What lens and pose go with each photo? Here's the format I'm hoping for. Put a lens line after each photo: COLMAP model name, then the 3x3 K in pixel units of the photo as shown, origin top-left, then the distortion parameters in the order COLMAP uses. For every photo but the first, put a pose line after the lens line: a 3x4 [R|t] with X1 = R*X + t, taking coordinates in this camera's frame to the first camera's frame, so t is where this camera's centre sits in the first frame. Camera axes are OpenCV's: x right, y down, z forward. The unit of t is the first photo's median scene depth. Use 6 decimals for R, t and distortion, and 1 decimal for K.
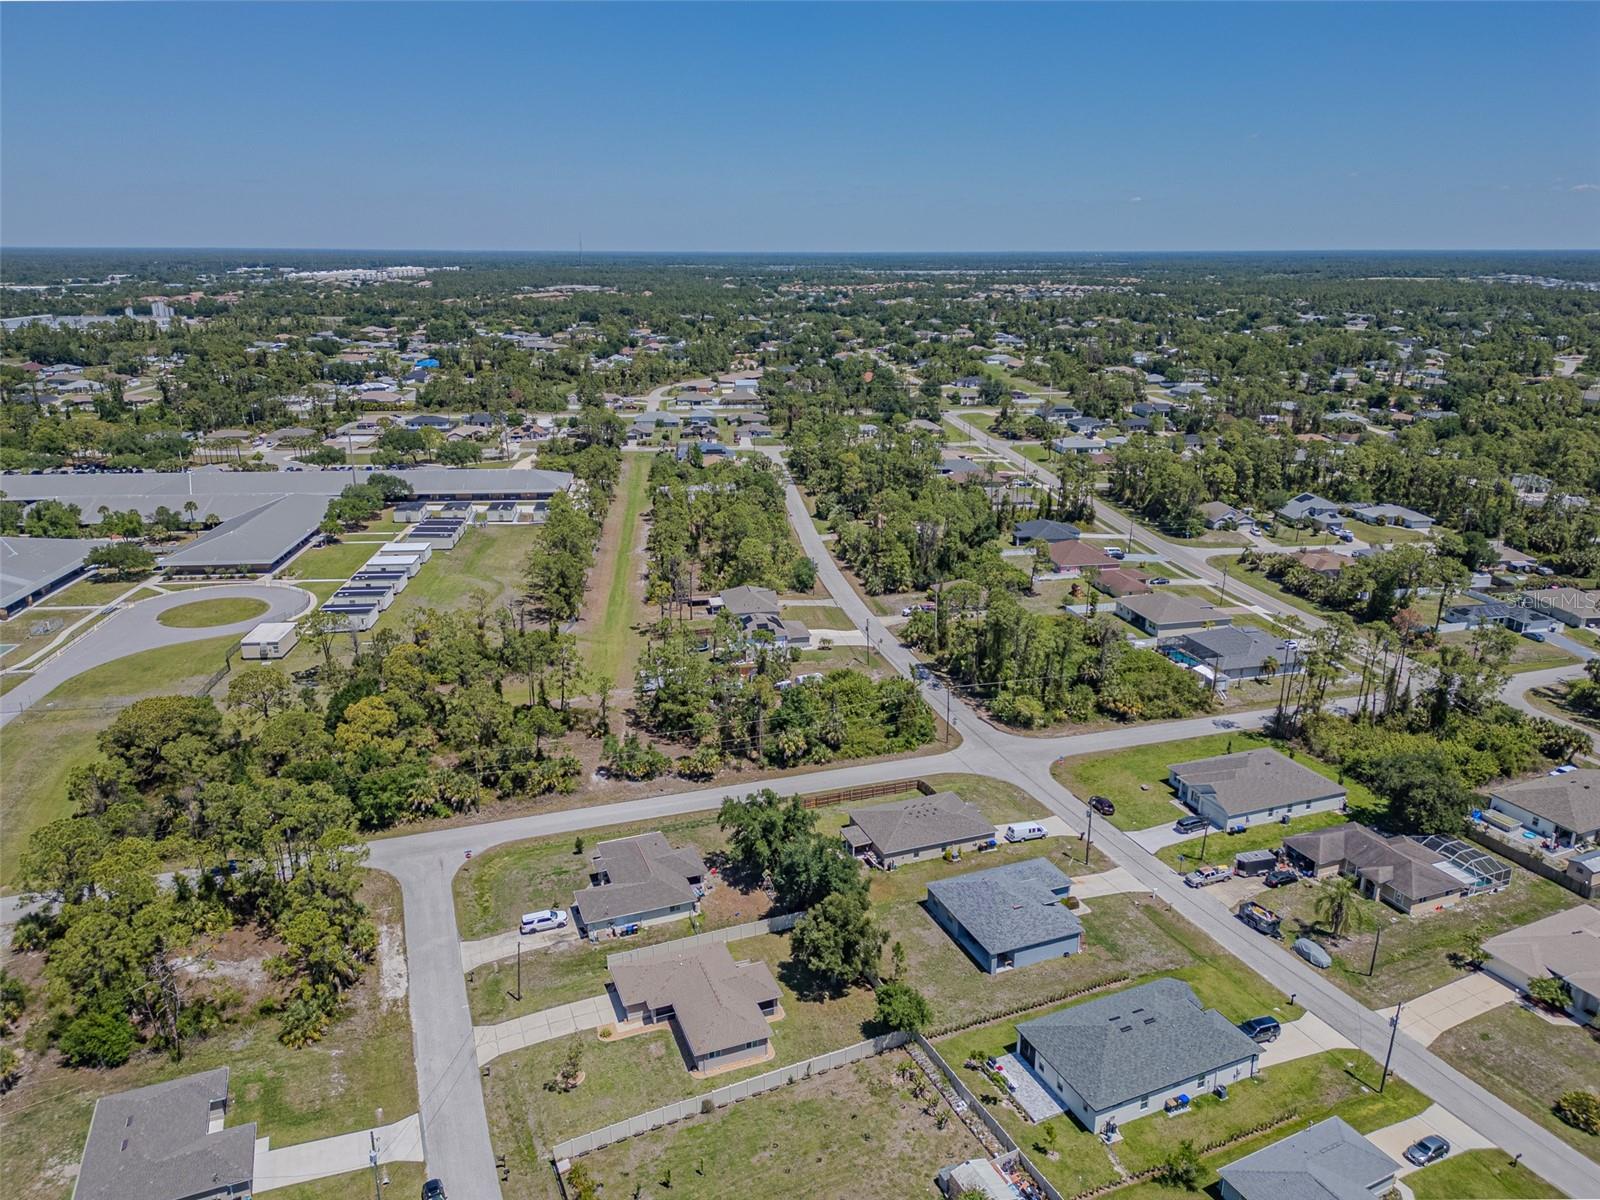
lens RADIAL K [[1122.4, 0, 795.9], [0, 1122.4, 601.4], [0, 0, 1]] dist [0.089555, -0.097886]
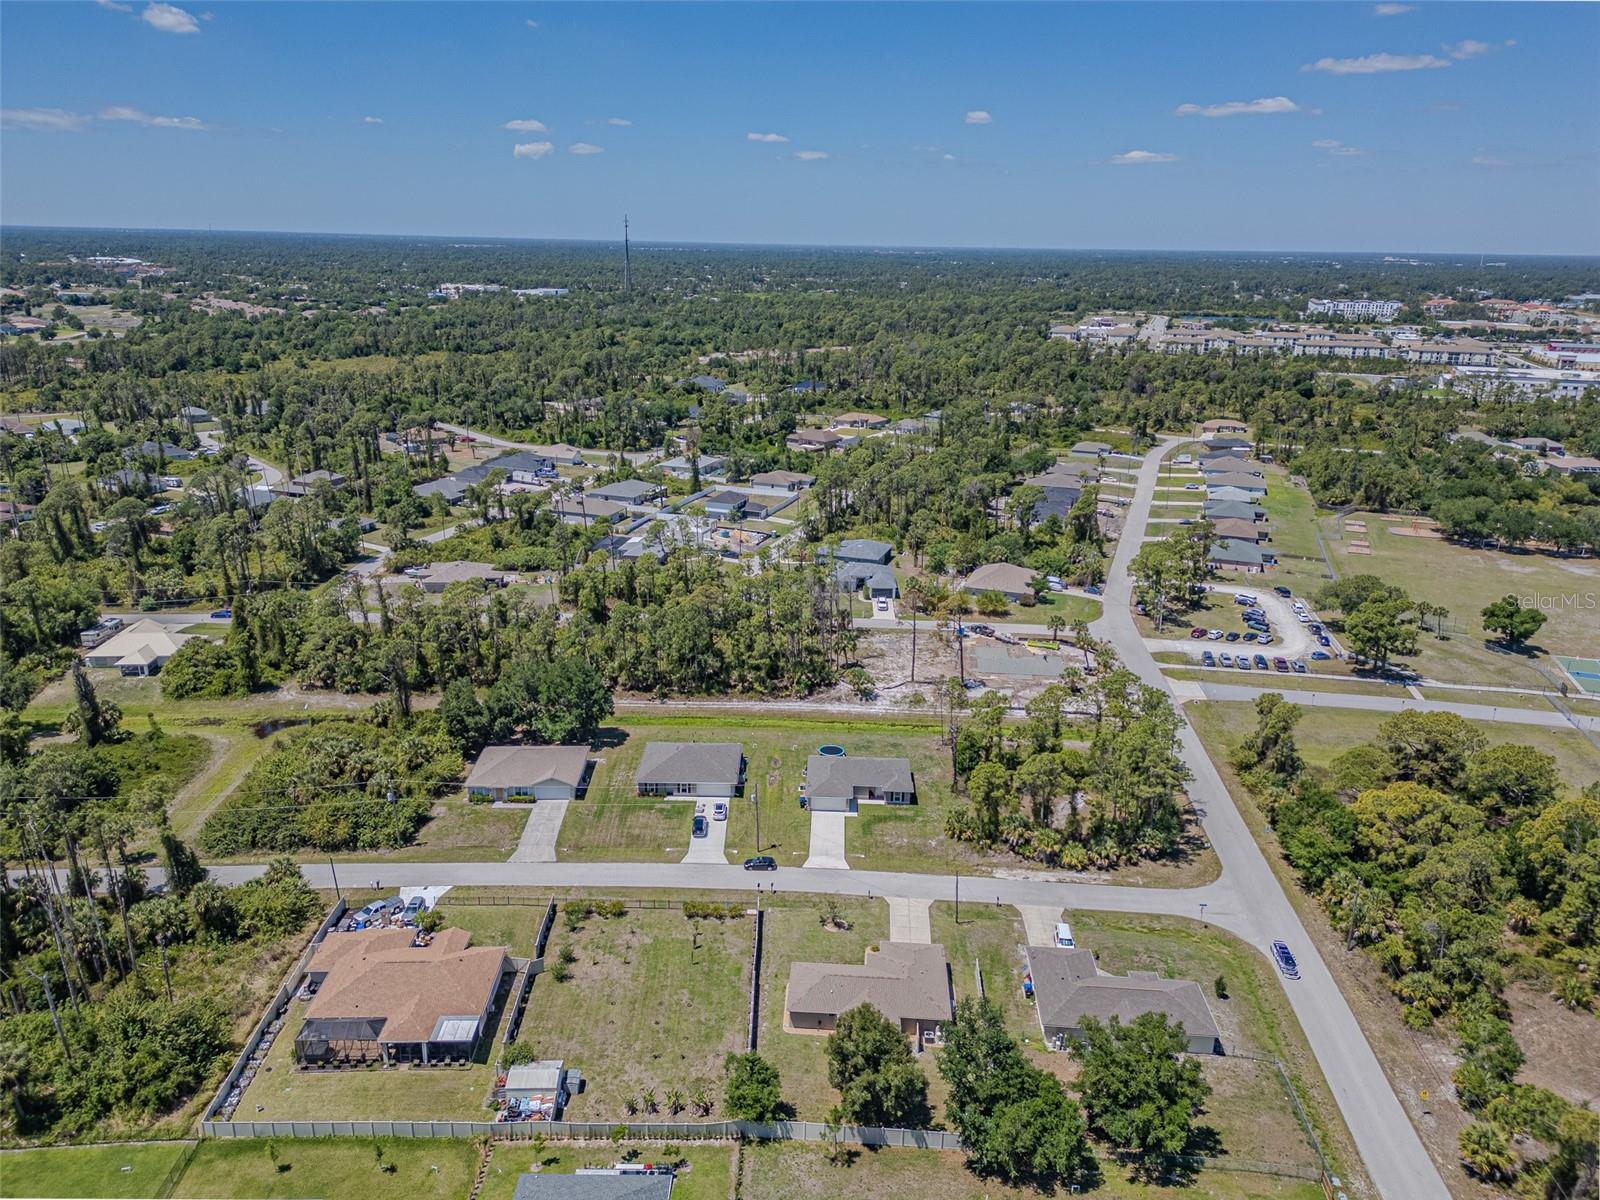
lens RADIAL K [[1122.4, 0, 795.9], [0, 1122.4, 601.4], [0, 0, 1]] dist [0.089555, -0.097886]
pose [[-0.421259, 0.268107, -0.866406, 0.365857], [-0.288780, 0.865933, 0.408370, -0.173984], [0.859736, 0.422230, -0.287358, 0.540532]]
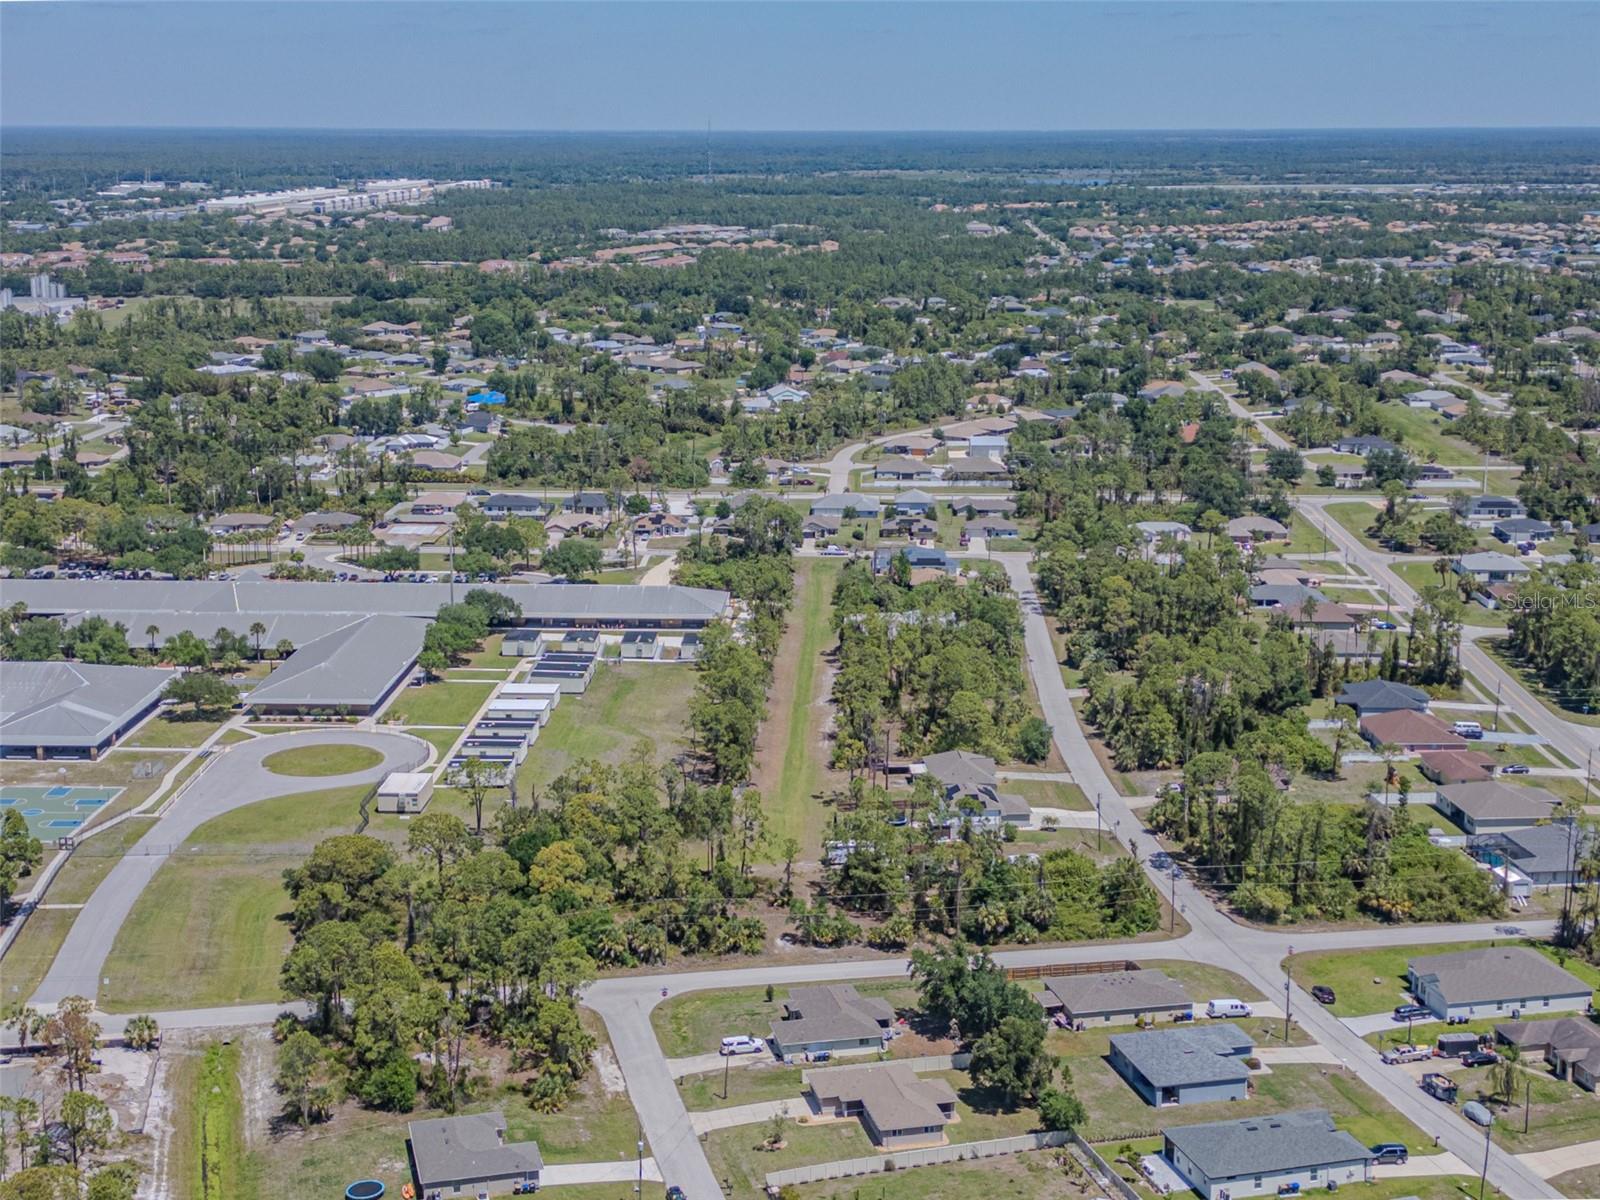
lens RADIAL K [[2261.7, 0, 800.0], [0, 2261.7, 600.0], [0, 0, 1]] dist [0.299830, -1.592536]
pose [[0.990713, 0.028259, -0.132999, 0.059557], [-0.040679, 0.994963, -0.091615, 0.033395], [0.129740, 0.096175, 0.986873, -0.649898]]
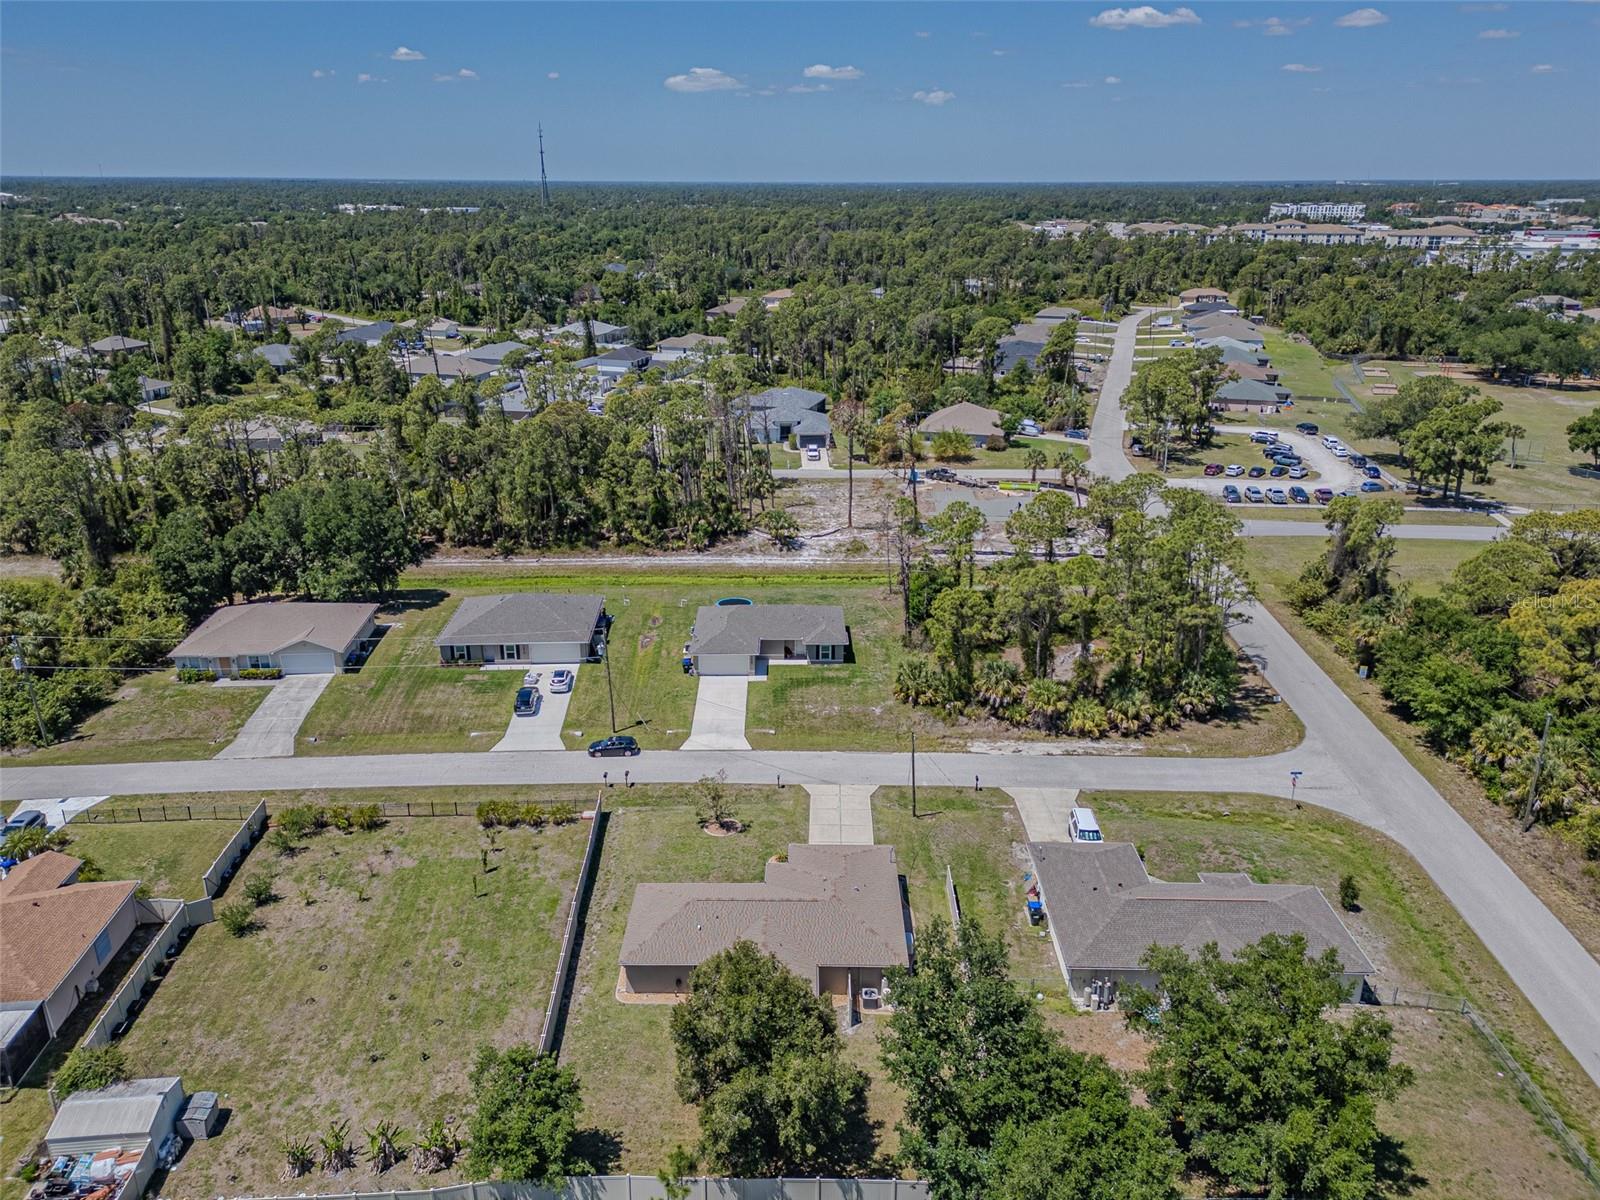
lens RADIAL K [[1148.5, 0, 795.7], [0, 1148.5, 602.0], [0, 0, 1]] dist [0.086922, -0.090071]
pose [[-0.375202, 0.315857, -0.871469, 0.193081], [-0.279699, 0.857754, 0.431308, -0.029825], [0.883738, 0.405576, -0.233486, 0.539472]]
